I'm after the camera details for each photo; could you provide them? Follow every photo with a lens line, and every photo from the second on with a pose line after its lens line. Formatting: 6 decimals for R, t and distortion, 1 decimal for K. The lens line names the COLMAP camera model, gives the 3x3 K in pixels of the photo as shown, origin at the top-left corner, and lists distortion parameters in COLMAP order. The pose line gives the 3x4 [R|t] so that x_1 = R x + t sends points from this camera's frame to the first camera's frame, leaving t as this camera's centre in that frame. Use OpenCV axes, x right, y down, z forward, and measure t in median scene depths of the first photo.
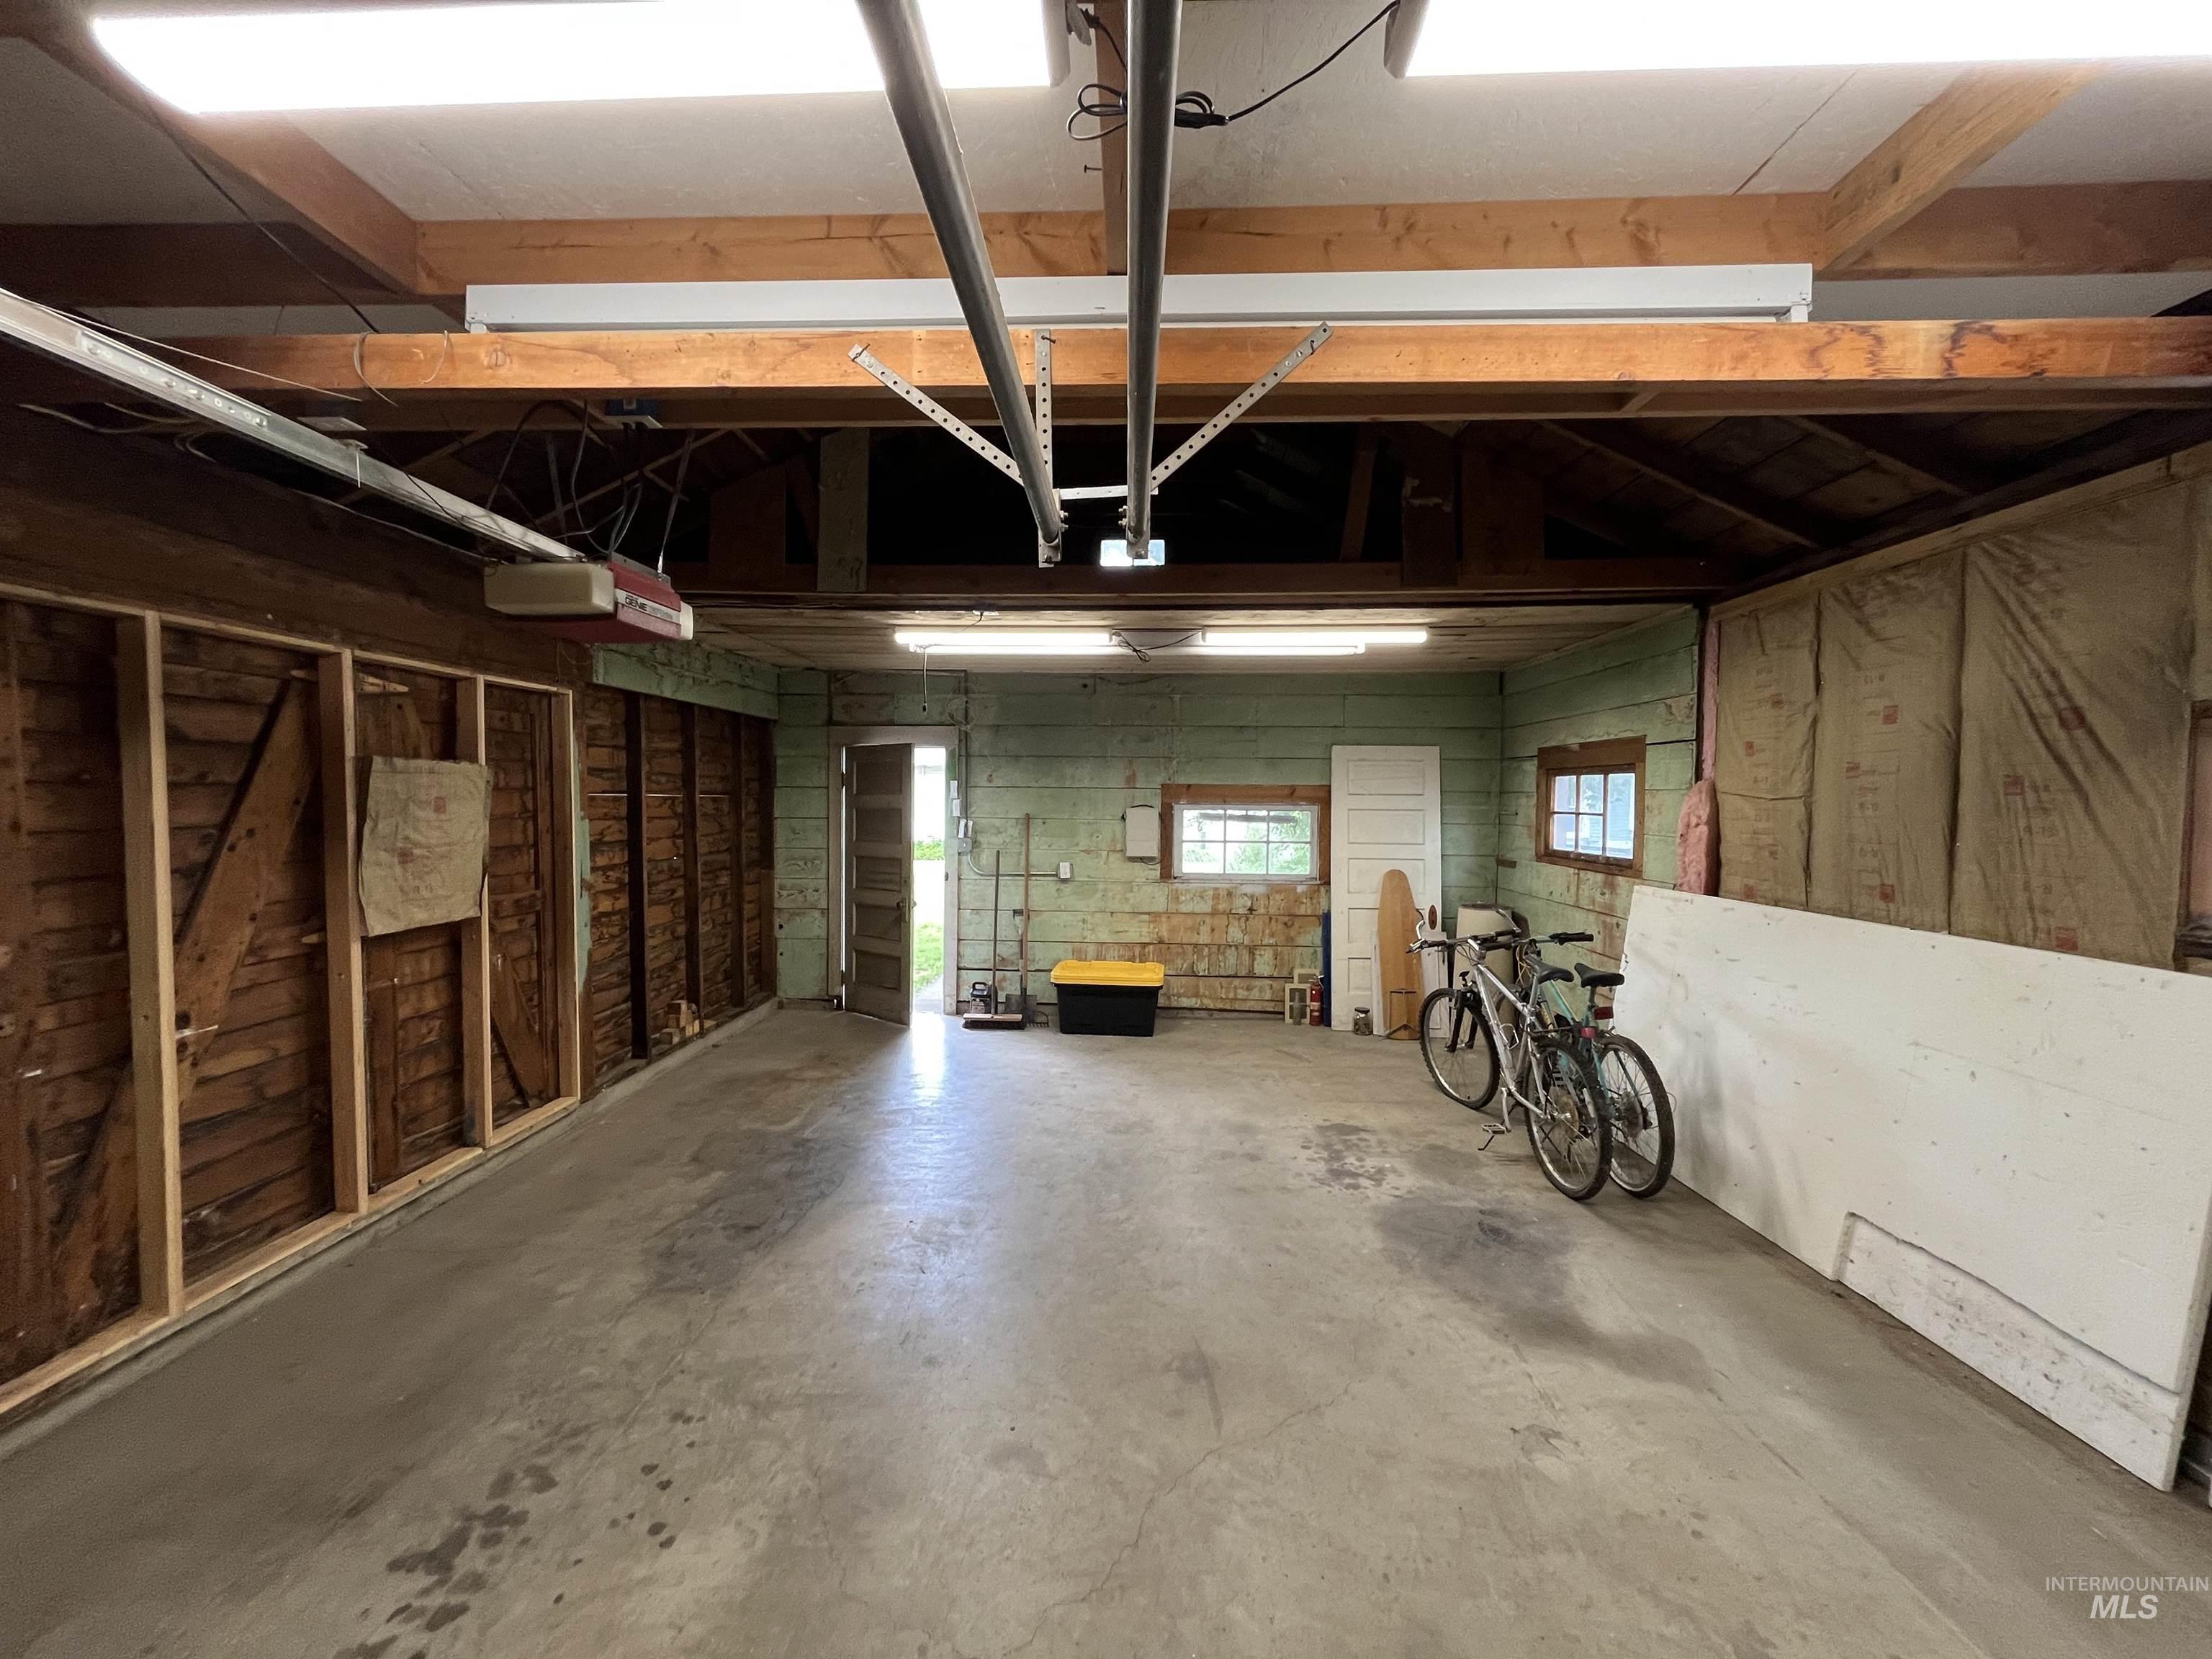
lens RADIAL K [[893.4, 0, 1100.9], [0, 893.4, 835.3], [0, 0, 1]] dist [-0.003902, 0.000460]
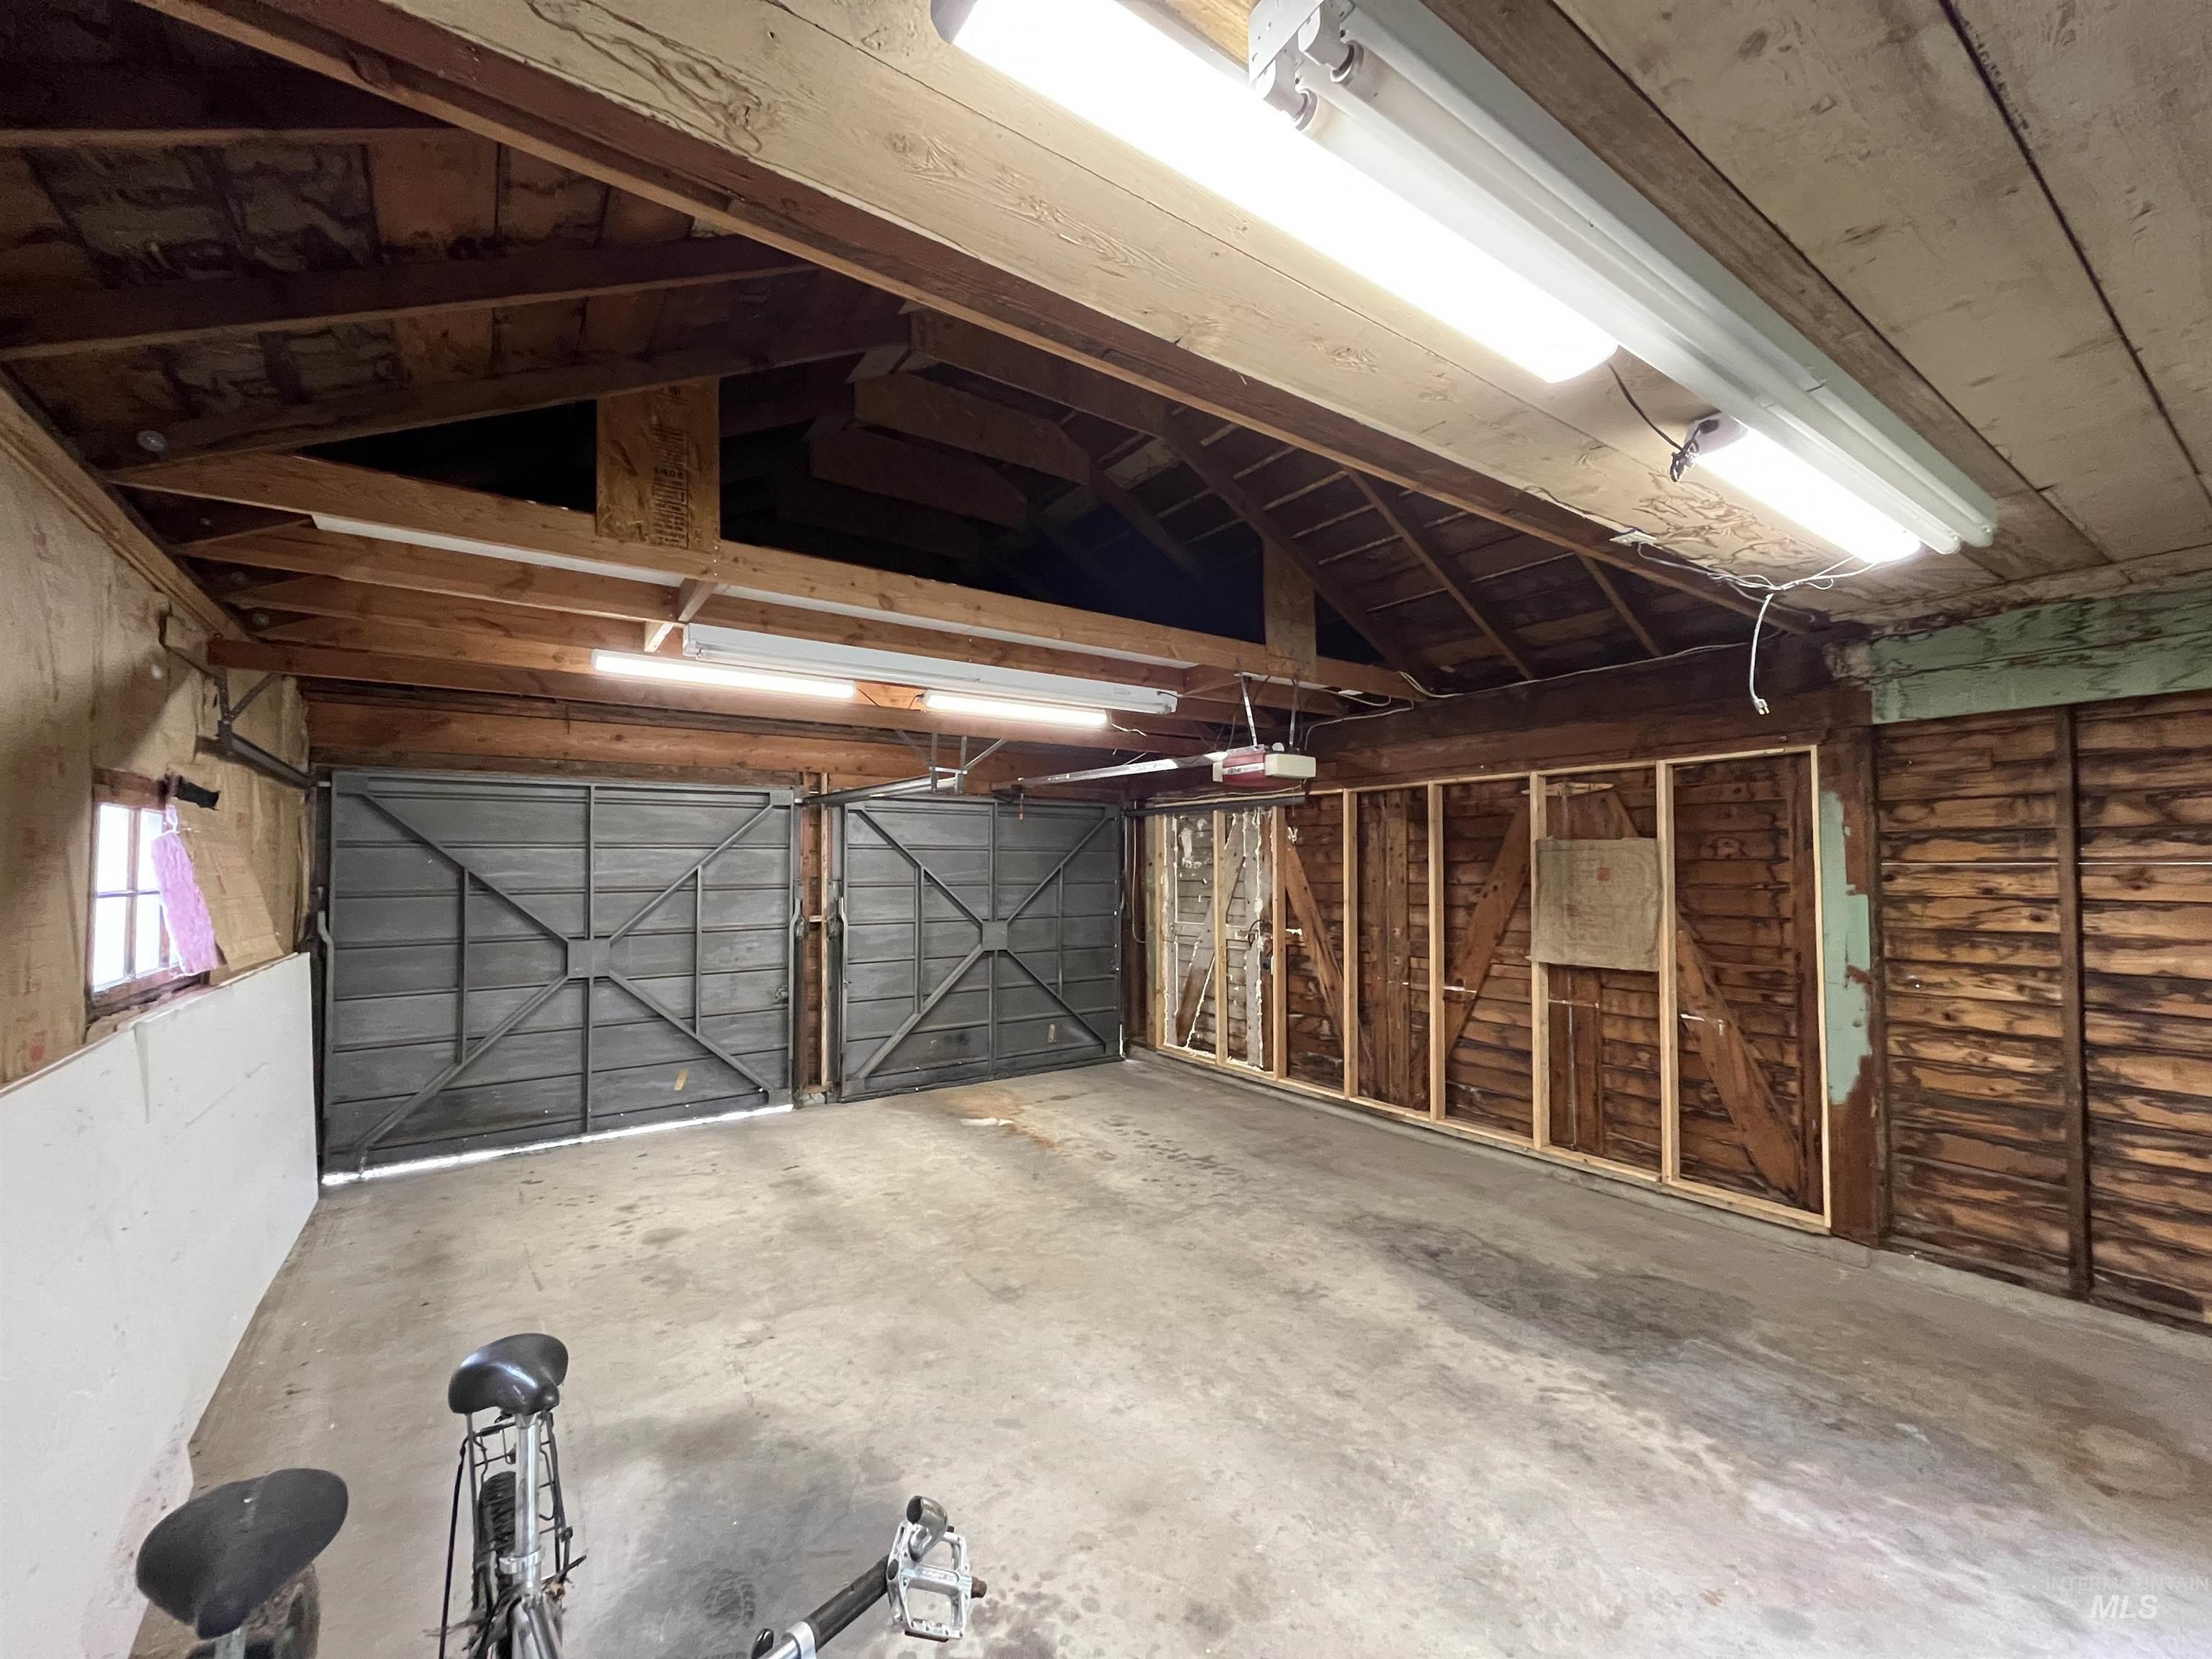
lens RADIAL K [[893.4, 0, 1100.9], [0, 893.4, 835.3], [0, 0, 1]] dist [-0.003902, 0.000460]
pose [[-0.794944, -0.024922, -0.606170, 0.485596], [-0.027235, 0.999615, -0.005383, -0.050768], [0.606071, 0.012230, -0.795317, 1.268729]]
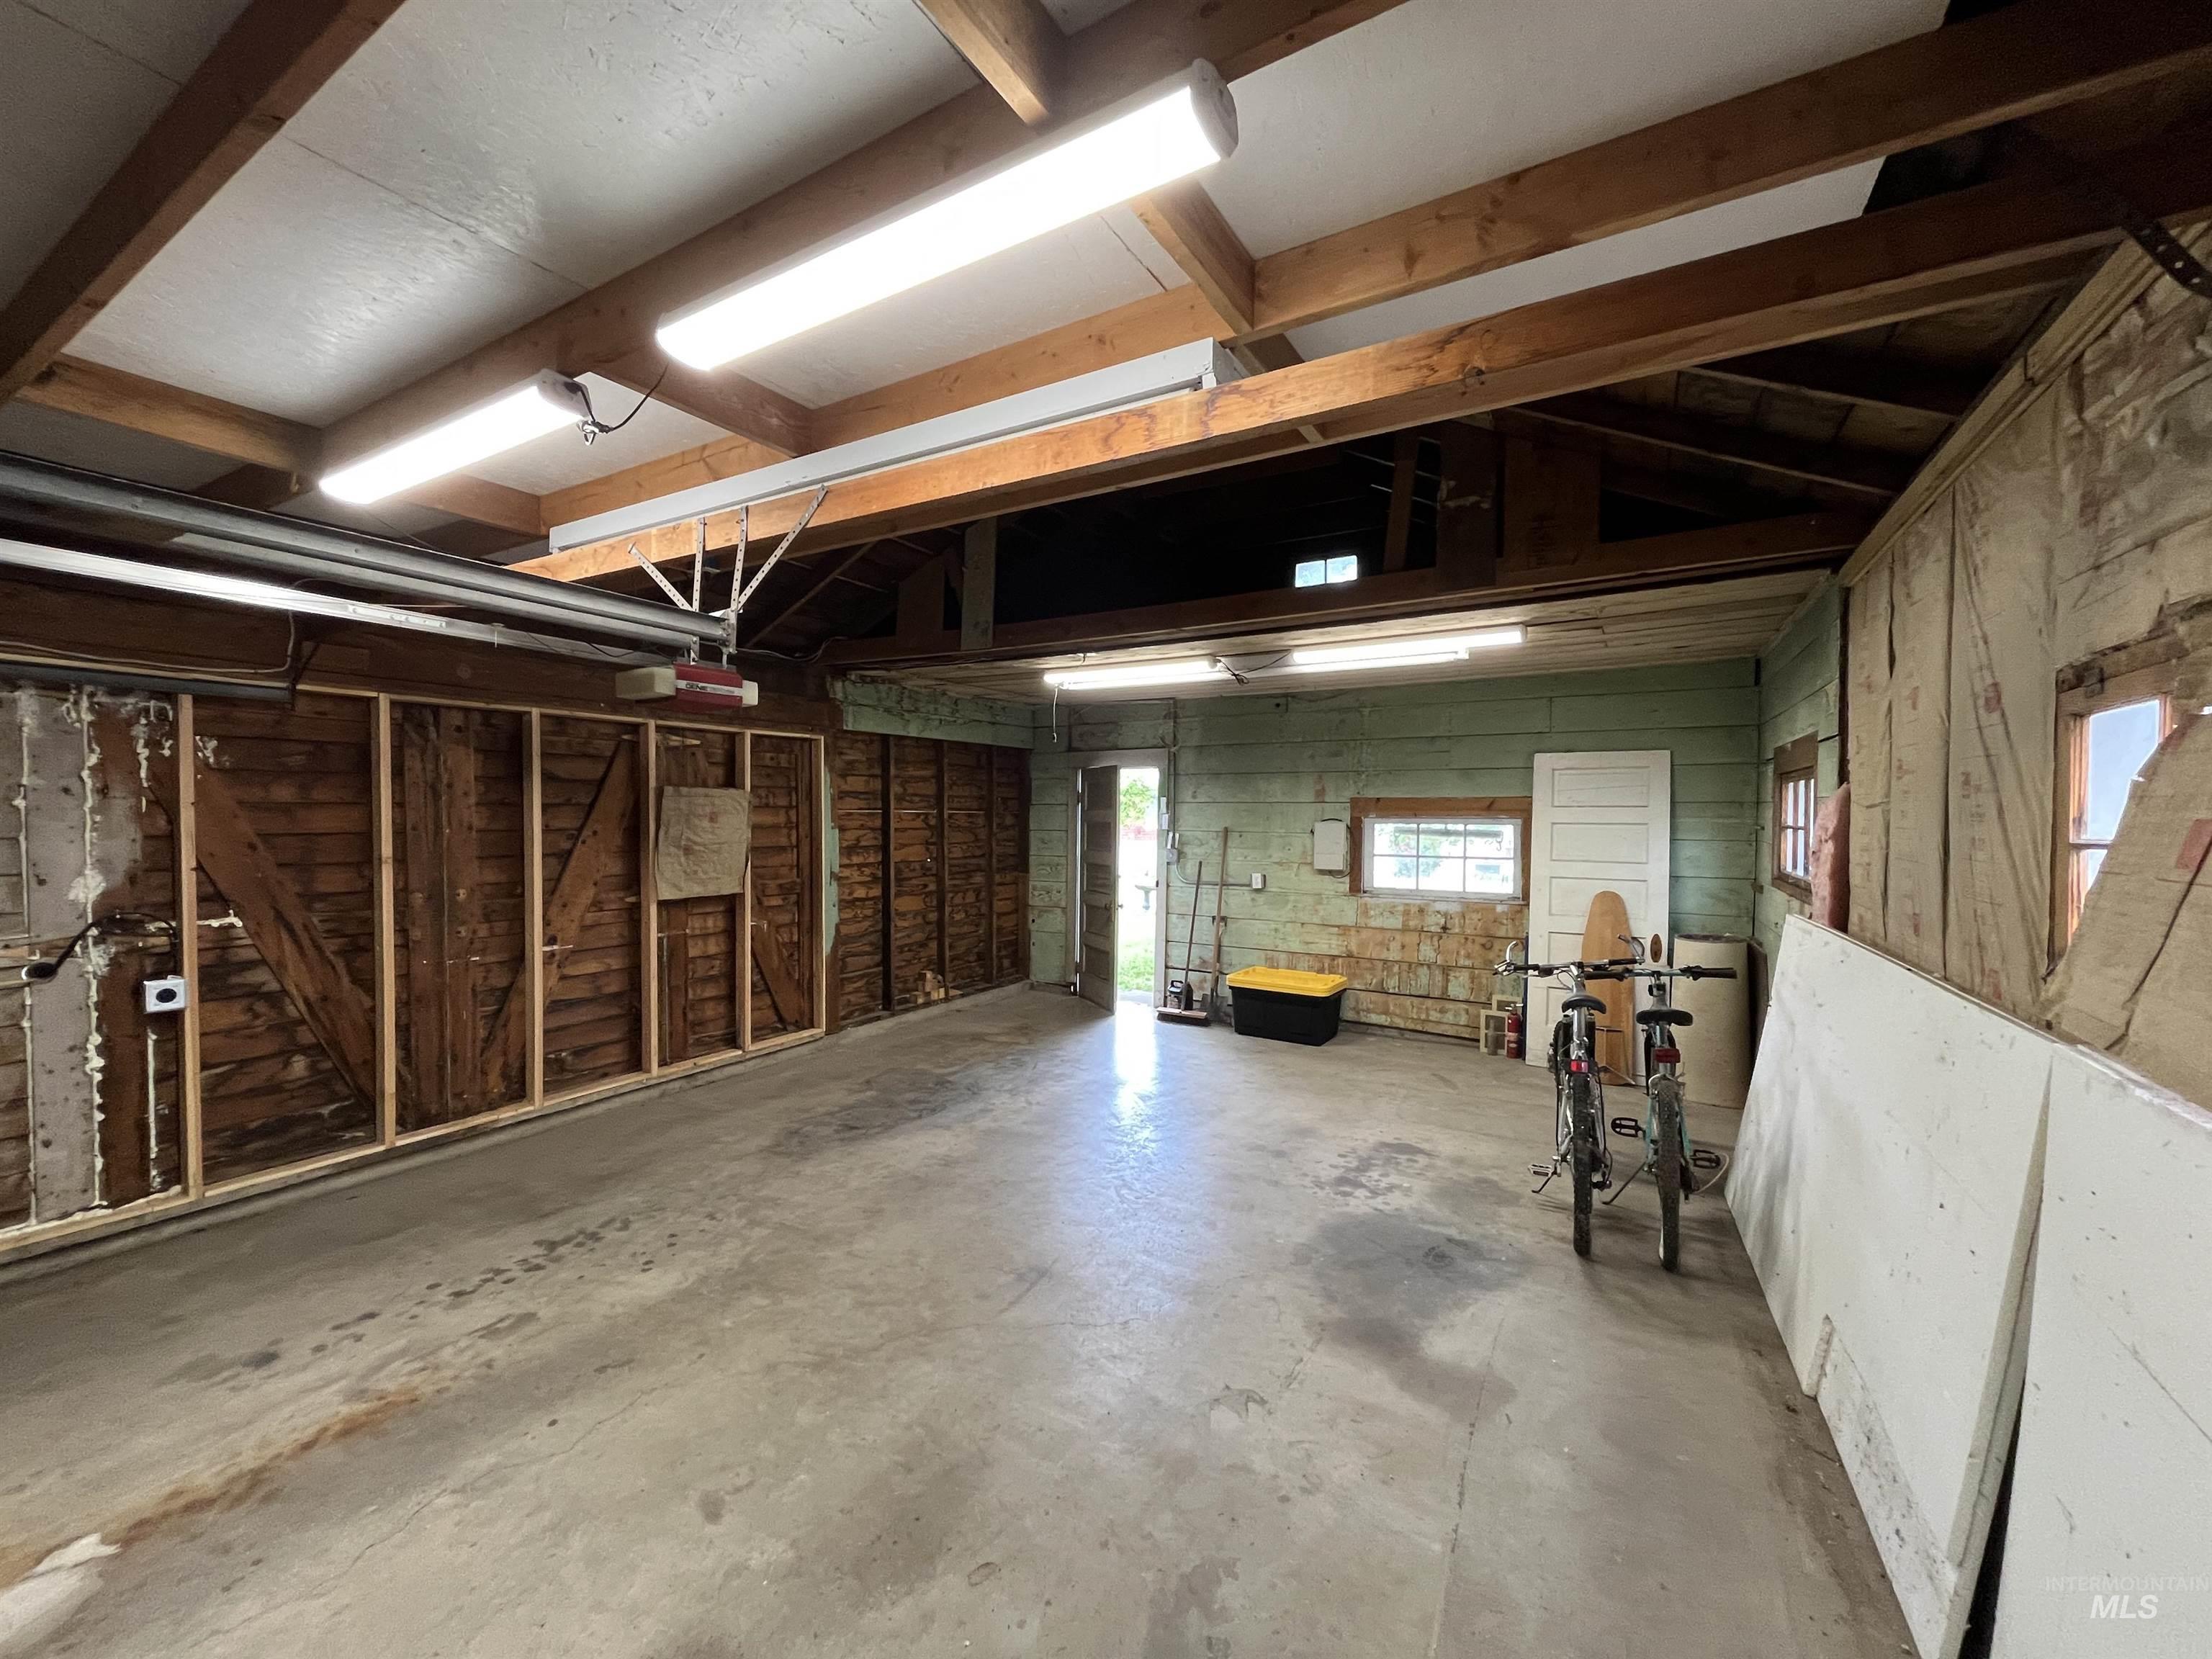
lens RADIAL K [[893.4, 0, 1100.9], [0, 893.4, 835.3], [0, 0, 1]] dist [-0.003902, 0.000460]
pose [[0.882290, 0.006959, -0.470654, 0.449076], [-0.016302, 0.999743, -0.015777, 0.007698], [0.470423, 0.021593, 0.882177, -0.025170]]
